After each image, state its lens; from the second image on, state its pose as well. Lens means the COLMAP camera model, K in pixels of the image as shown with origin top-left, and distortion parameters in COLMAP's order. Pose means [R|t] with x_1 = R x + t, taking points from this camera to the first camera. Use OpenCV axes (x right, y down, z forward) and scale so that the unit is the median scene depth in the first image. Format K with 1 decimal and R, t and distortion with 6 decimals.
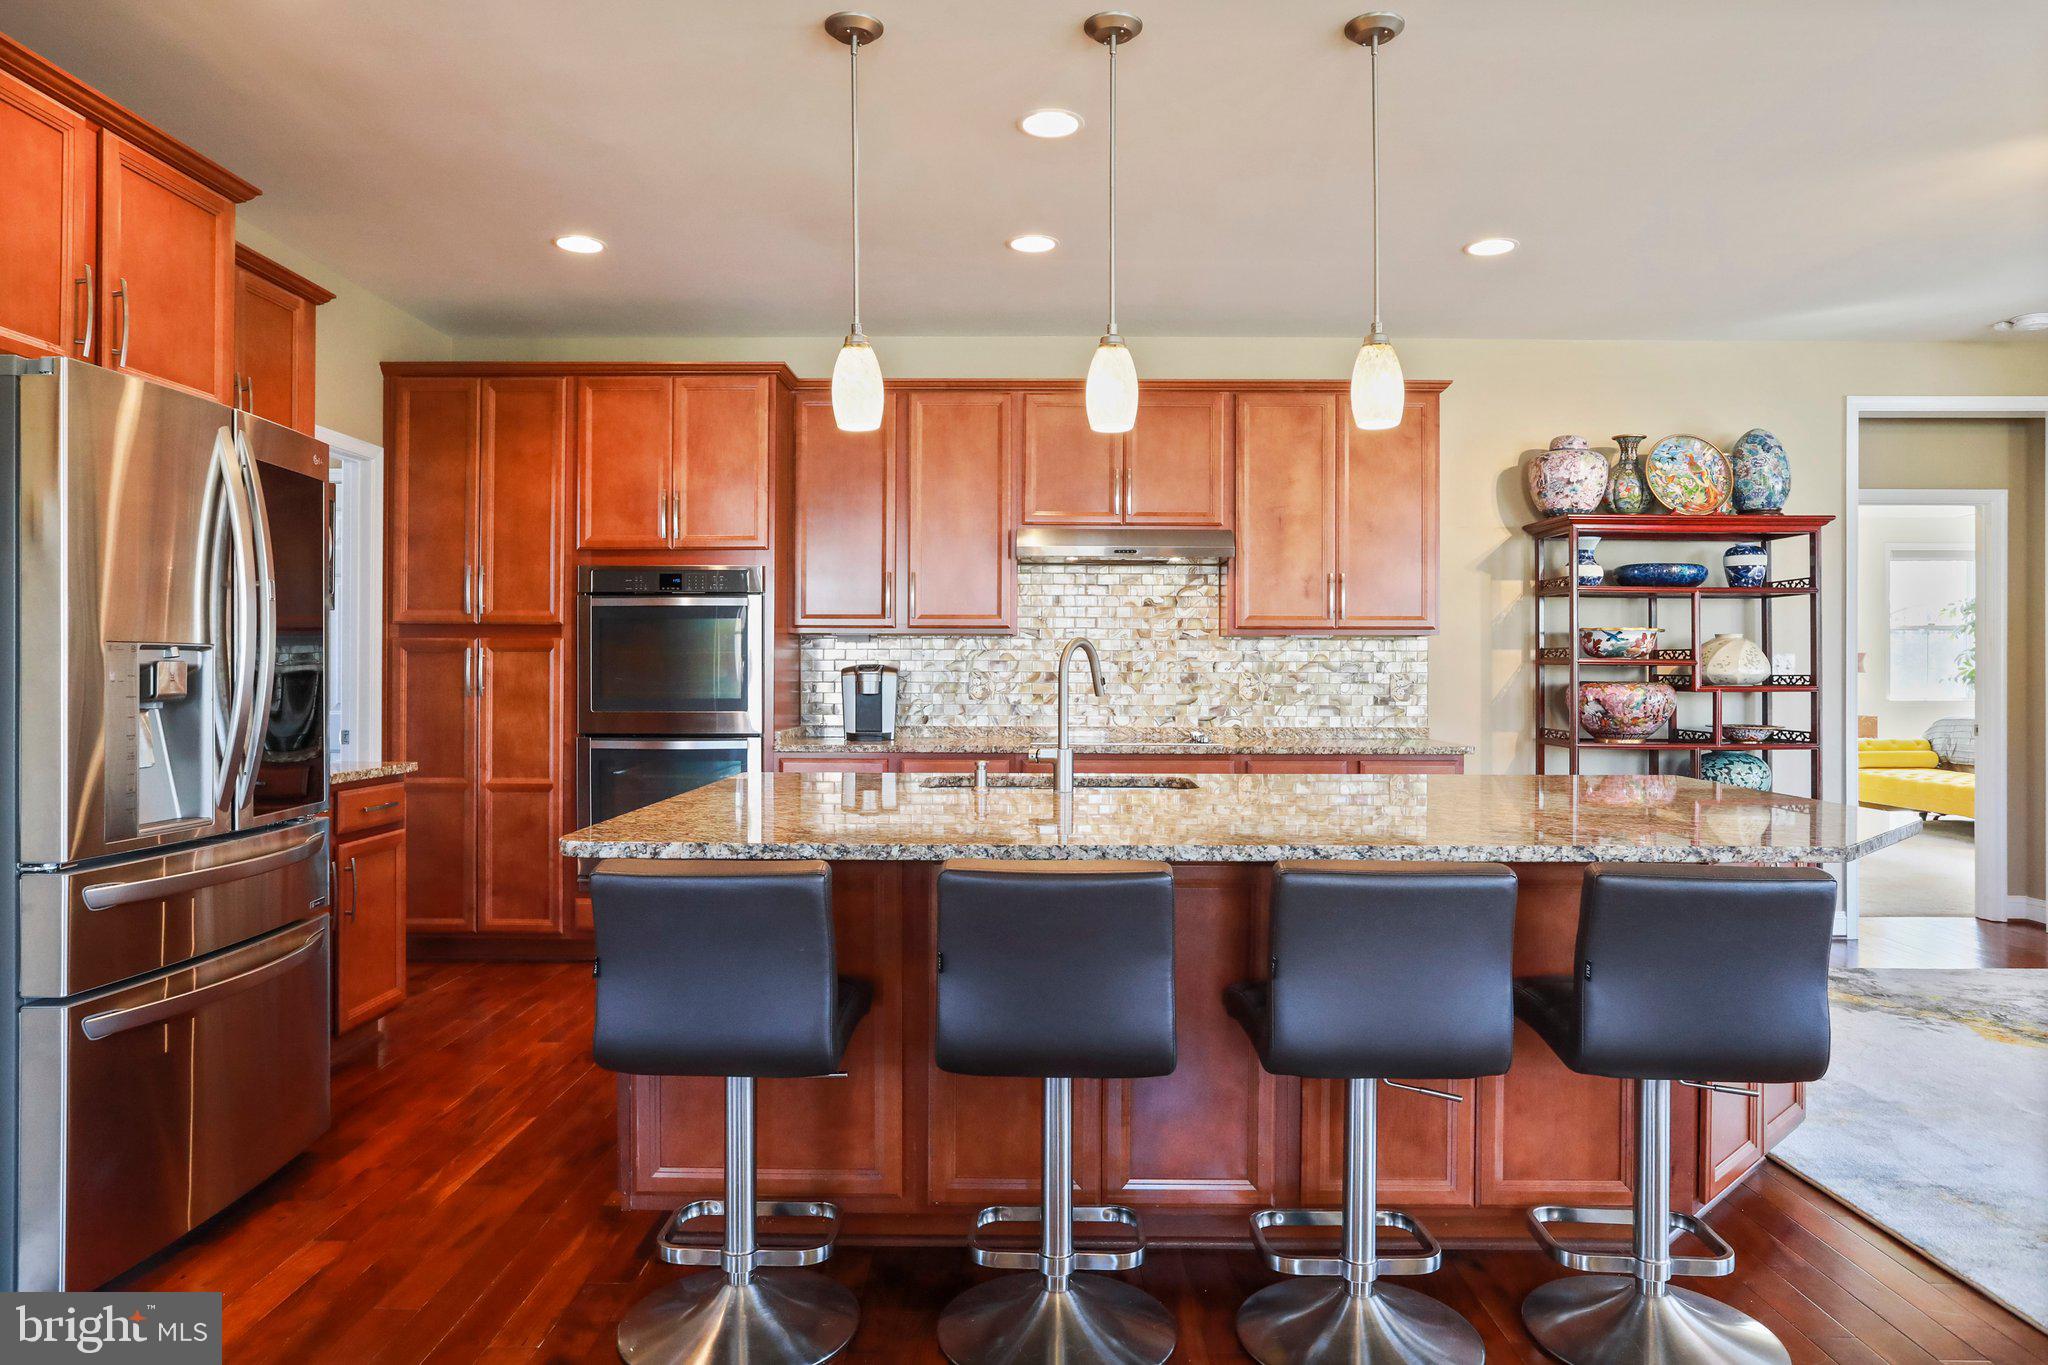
lens RADIAL K [[1309.7, 0, 1024.0], [0, 1309.7, 664.3], [0, 0, 1]] dist [-0.029179, 0.002031]
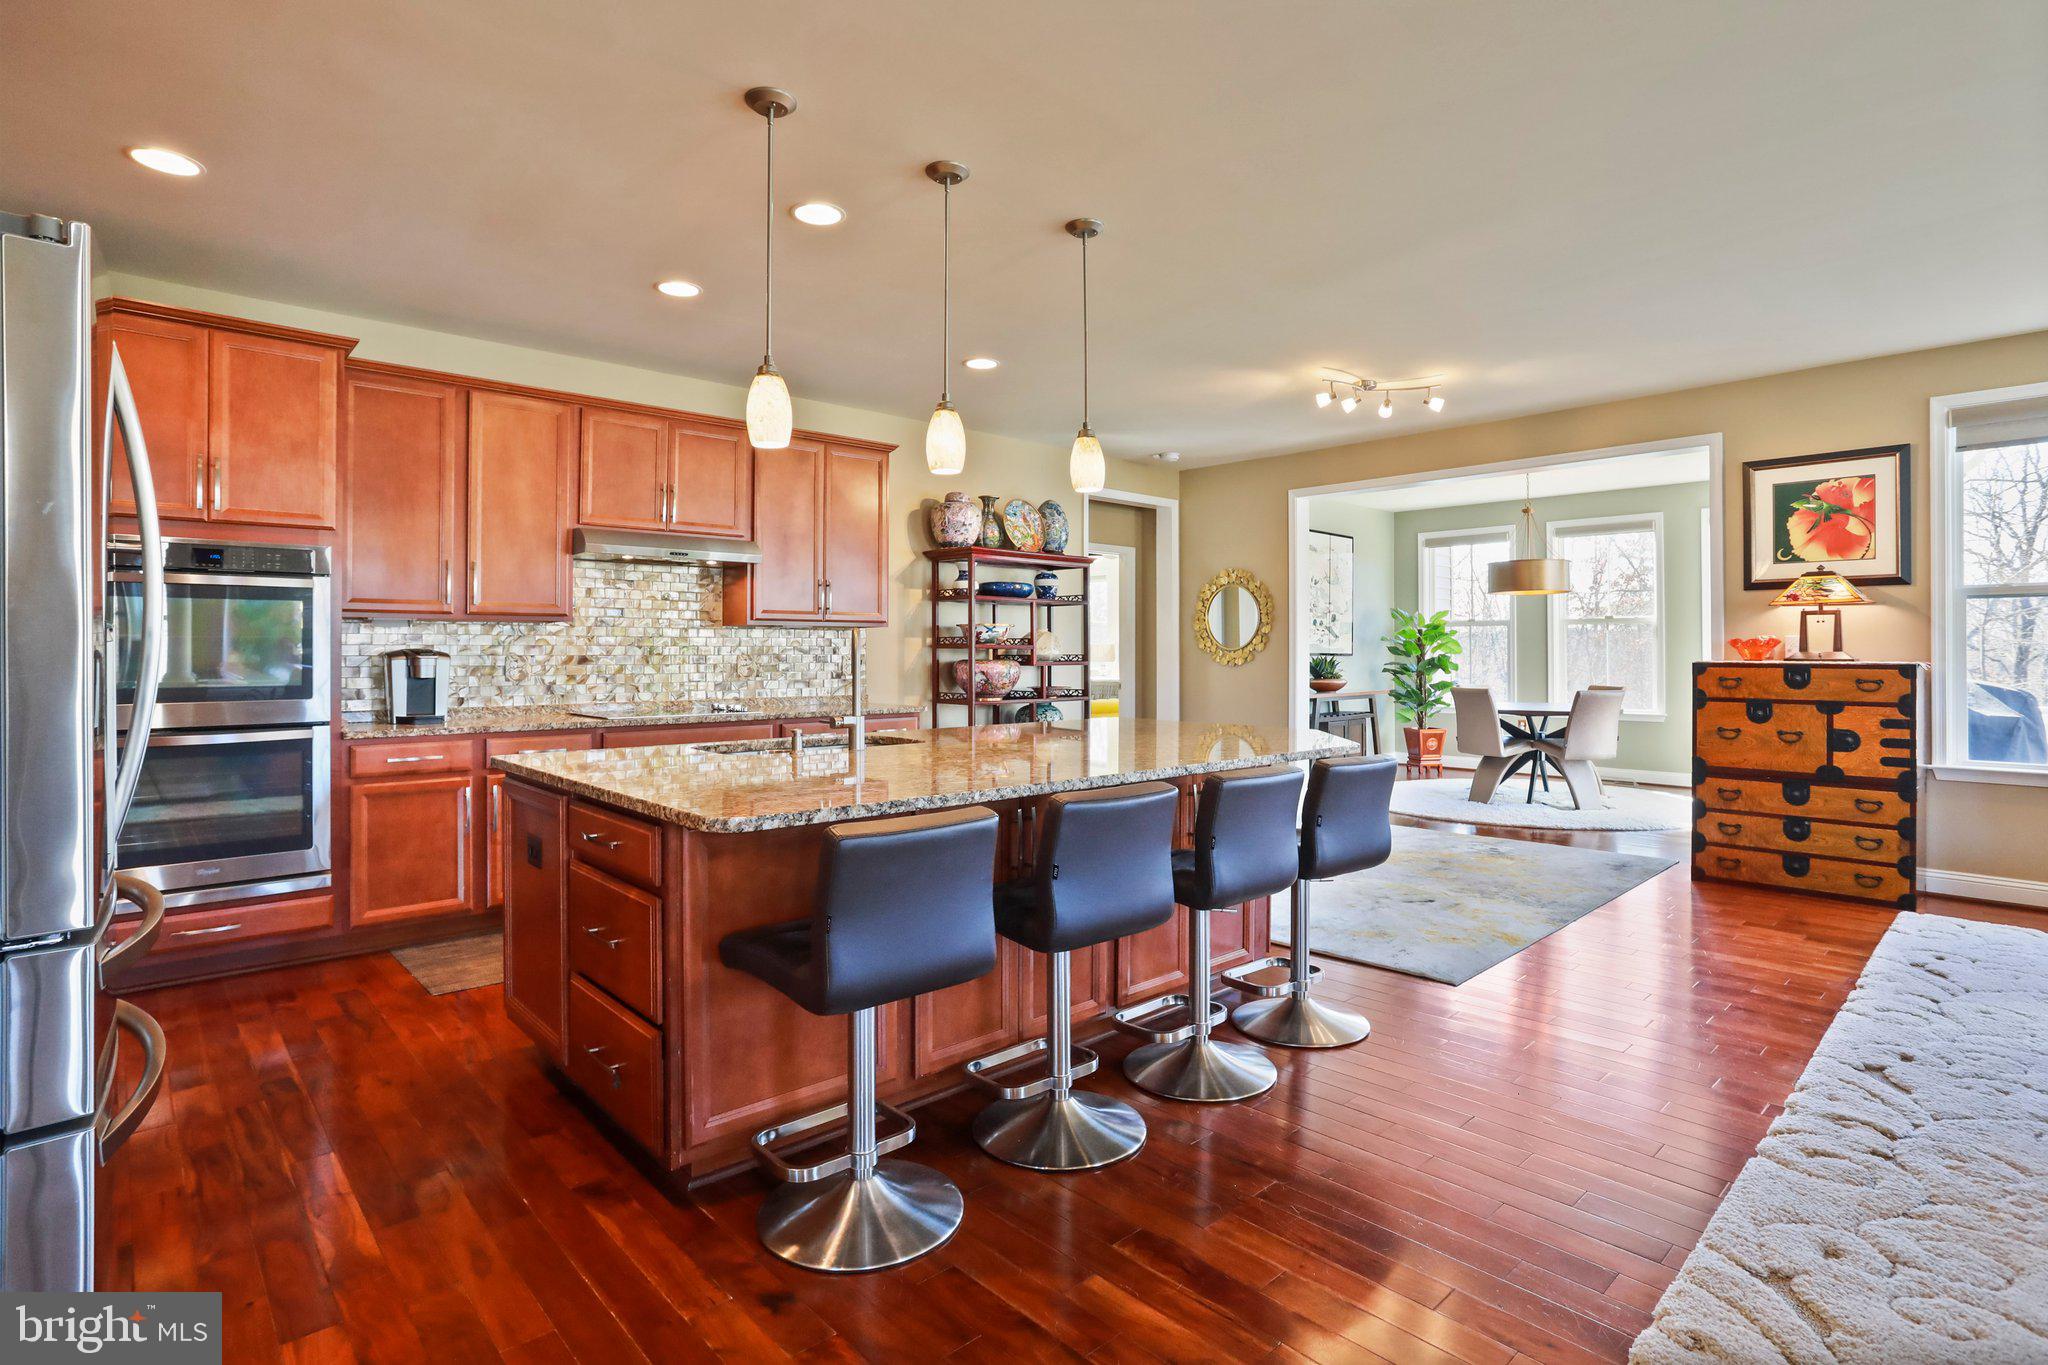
lens RADIAL K [[1047.6, 0, 996.2], [0, 1047.6, 644.0], [0, 0, 1]] dist [-0.040648, 0.020945]
pose [[0.729790, 0.001521, 0.683670, -0.350323], [0.000480, 0.999996, -0.002738, -0.001328], [-0.683672, 0.002326, 0.729786, 0.106521]]
